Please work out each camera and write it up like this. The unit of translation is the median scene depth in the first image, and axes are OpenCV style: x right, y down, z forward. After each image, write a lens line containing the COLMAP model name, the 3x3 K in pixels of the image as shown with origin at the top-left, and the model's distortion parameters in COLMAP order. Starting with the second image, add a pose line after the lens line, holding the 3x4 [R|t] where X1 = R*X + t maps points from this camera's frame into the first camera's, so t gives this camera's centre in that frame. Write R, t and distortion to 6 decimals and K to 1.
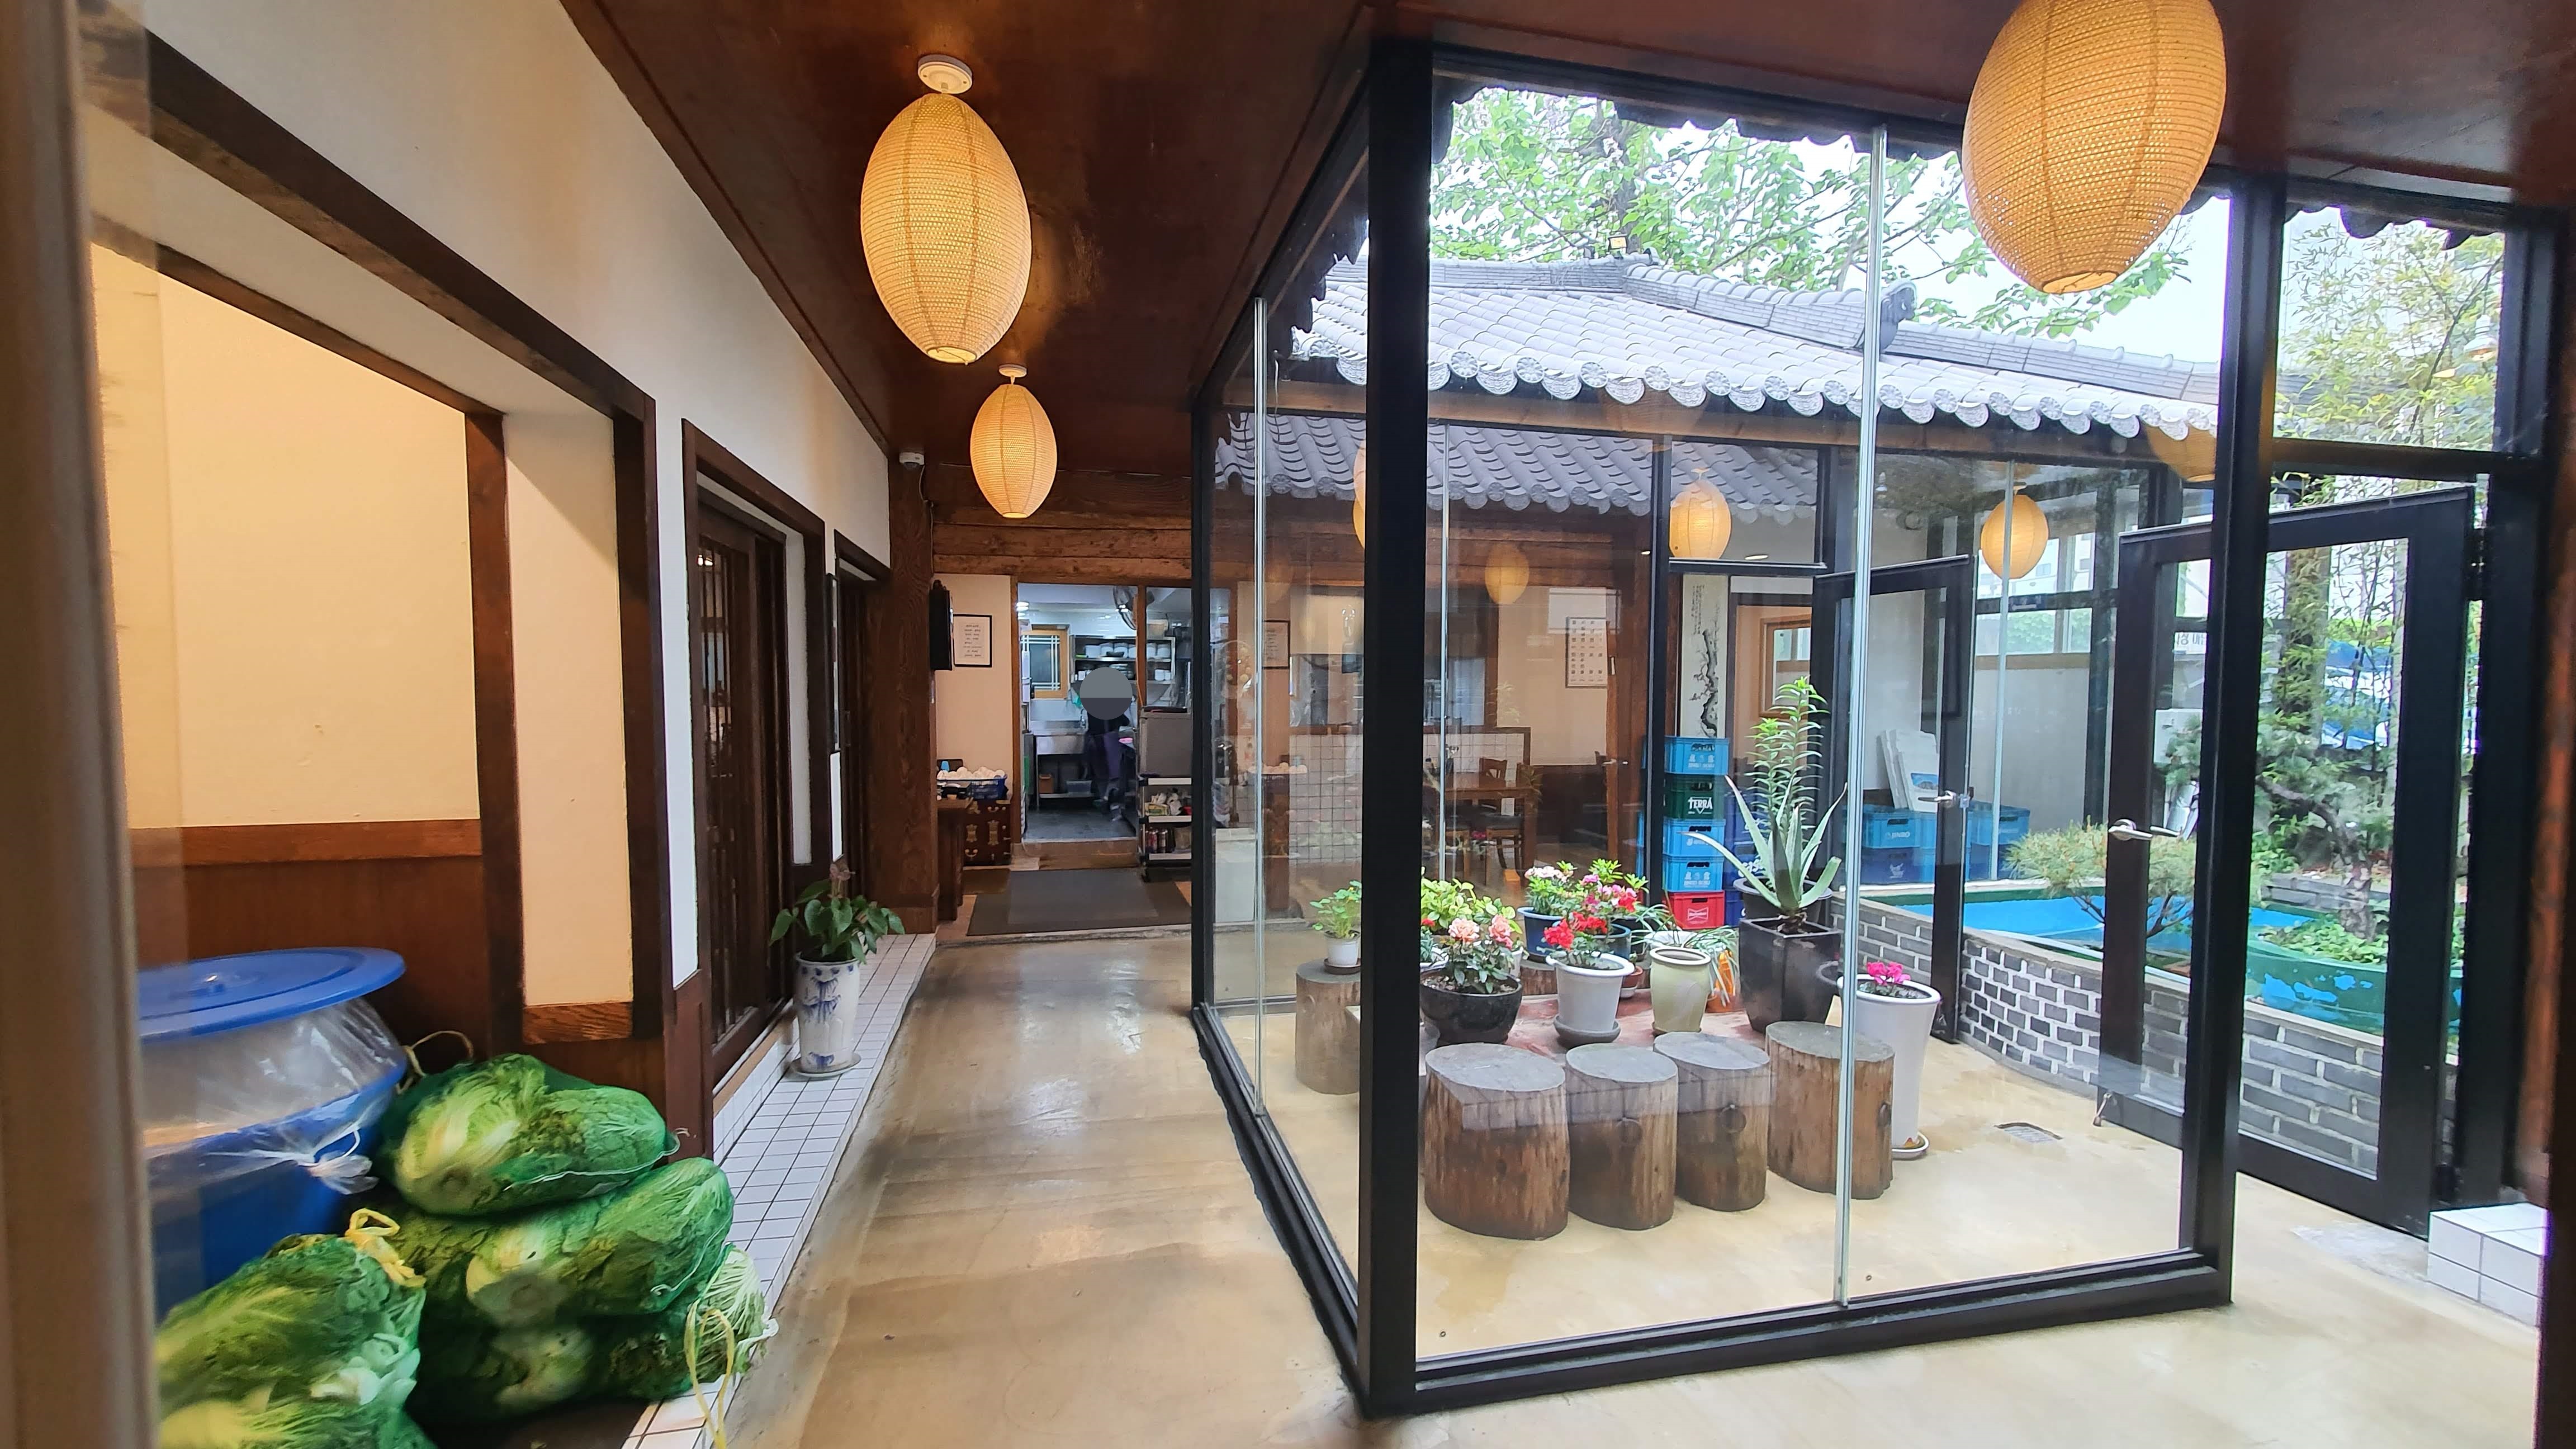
lens RADIAL K [[1056.4, 0, 1288.0], [0, 1056.4, 724.5], [0, 0, 1]] dist [0.001847, 0.000114]
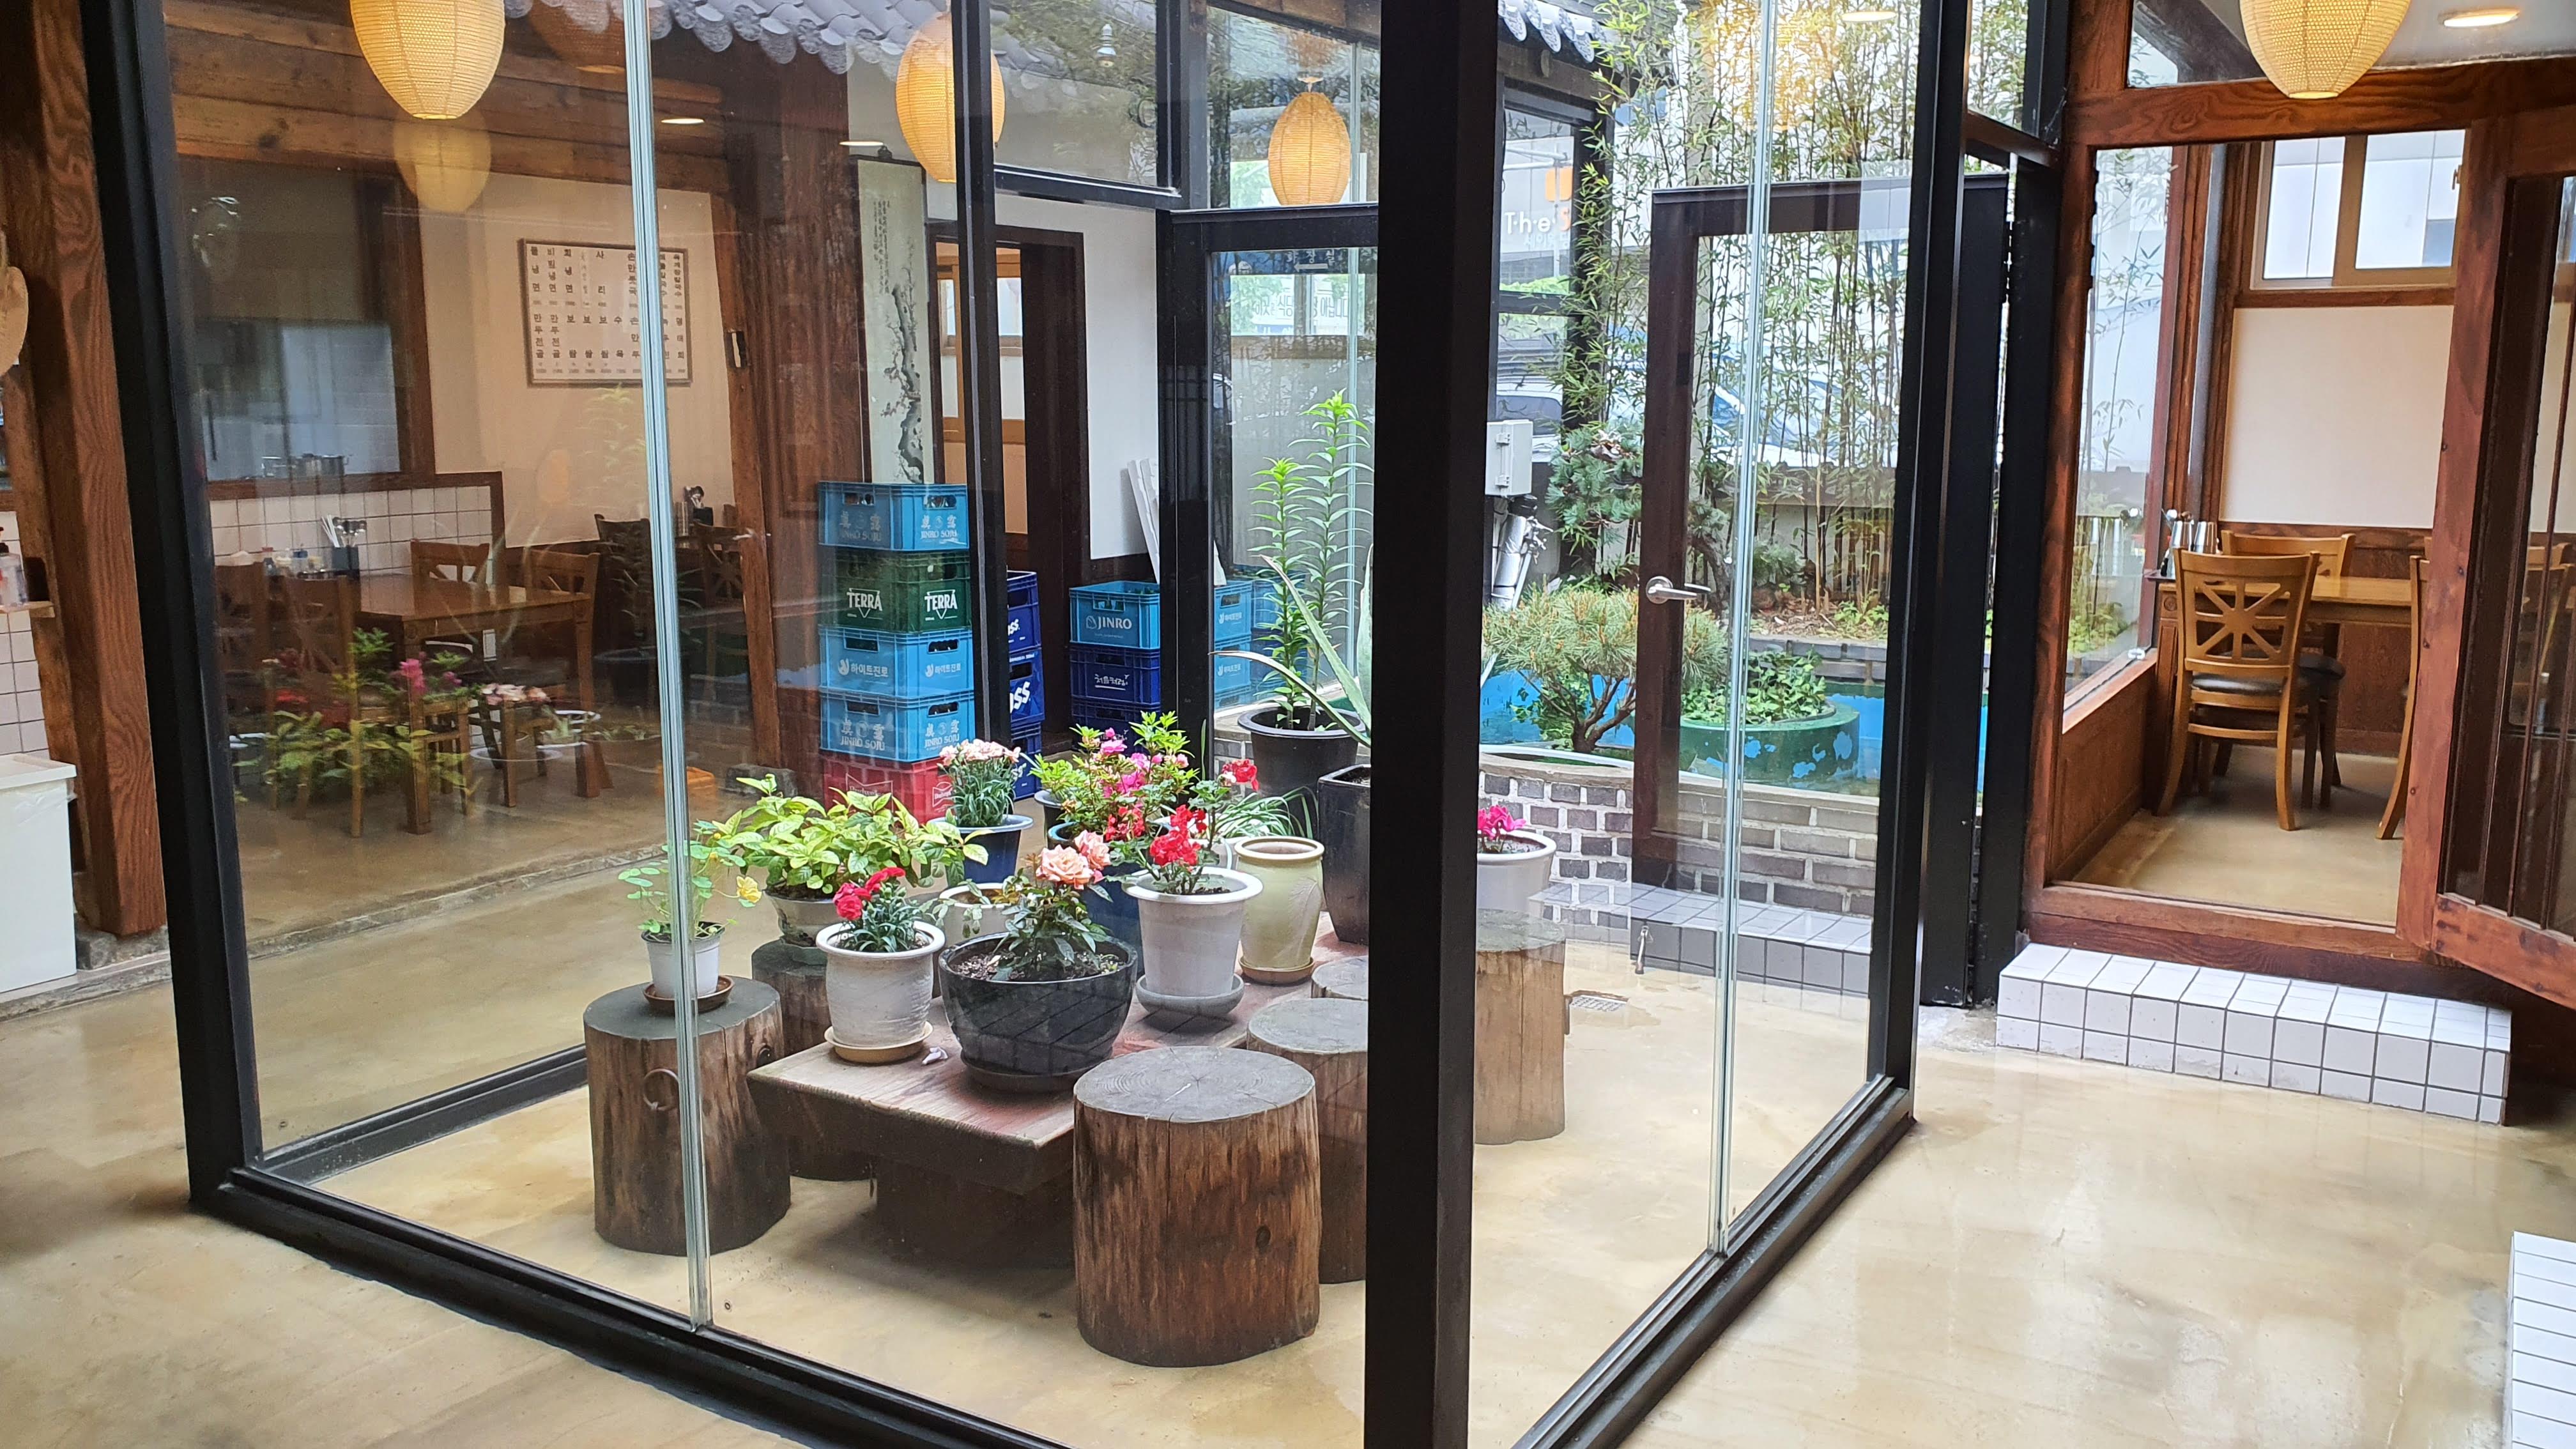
lens RADIAL K [[2033.9, 0, 1288.0], [0, 2033.9, 724.5], [0, 0, 1]] dist [0.143955, -0.149790]
pose [[0.685920, -0.127852, 0.716357, -0.431565], [0.026696, 0.988203, 0.150808, -0.032291], [-0.727187, -0.084318, 0.681241, 0.163502]]
